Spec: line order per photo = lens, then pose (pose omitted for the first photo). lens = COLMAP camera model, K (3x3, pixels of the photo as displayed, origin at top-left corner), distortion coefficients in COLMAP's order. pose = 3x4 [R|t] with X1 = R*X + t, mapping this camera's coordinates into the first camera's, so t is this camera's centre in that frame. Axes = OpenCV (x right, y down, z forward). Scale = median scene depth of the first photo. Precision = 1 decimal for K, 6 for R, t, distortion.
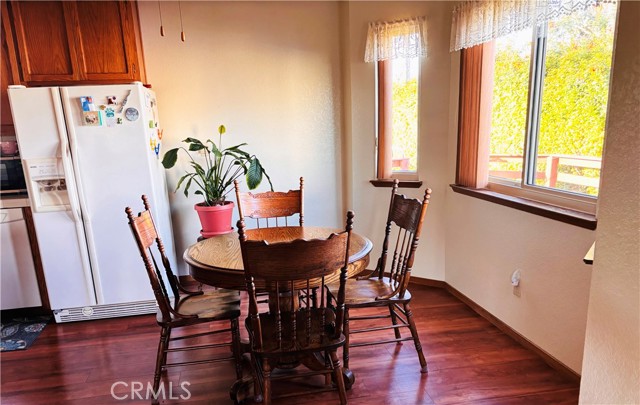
lens RADIAL K [[490.5, 0, 320.0], [0, 490.5, 257.7], [0, 0, 1]] dist [0.003759, 0.002014]
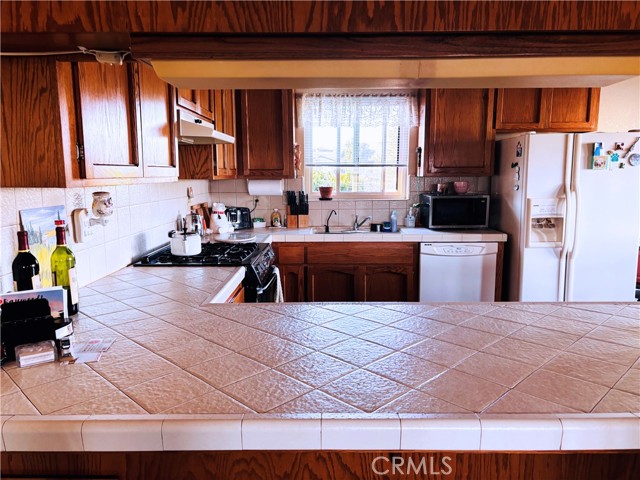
lens RADIAL K [[484.7, 0, 320.0], [0, 484.7, 240.0], [0, 0, 1]] dist [0.064720, -0.070007]
pose [[0.978666, 0.059695, -0.196593, -0.823076], [-0.085432, 0.988453, -0.125148, 0.062624], [0.186852, 0.139273, 0.972466, -0.111613]]
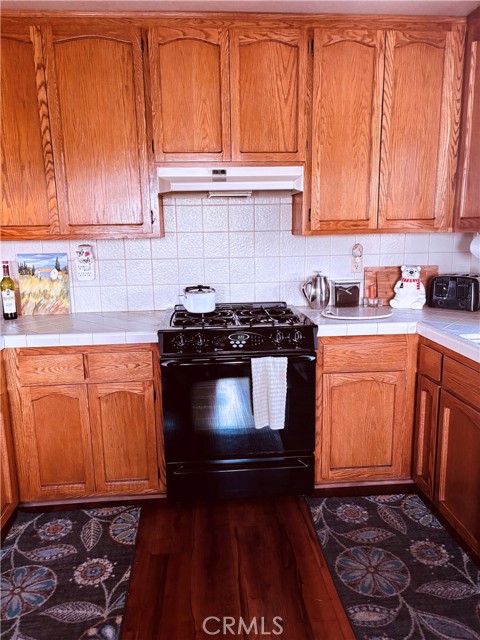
lens RADIAL K [[484.7, 0, 235.5], [0, 484.7, 319.8], [0, 0, 1]] dist [0.064720, -0.070007]
pose [[-0.123358, 0.222635, -0.967066, -0.421977], [-0.247220, 0.936890, 0.247223, -0.197320], [0.961075, 0.269575, -0.060533, 0.747681]]
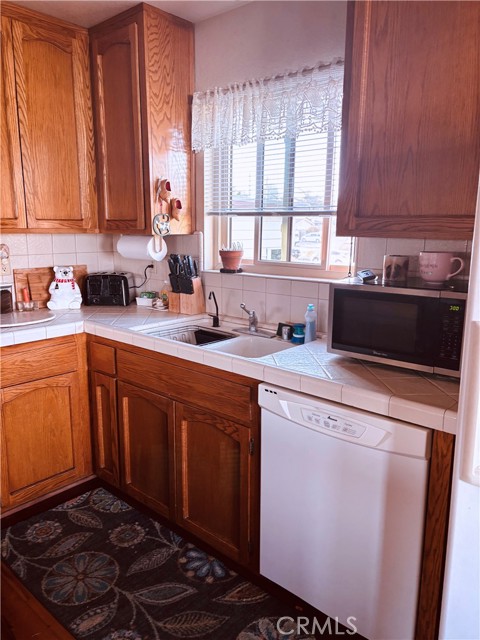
lens RADIAL K [[484.7, 0, 235.5], [0, 484.7, 319.8], [0, 0, 1]] dist [0.064720, -0.070007]
pose [[0.600842, 0.191650, -0.776053, -0.445404], [-0.243317, 0.968615, 0.050821, -0.176948], [0.761436, 0.158291, 0.628616, 0.674901]]
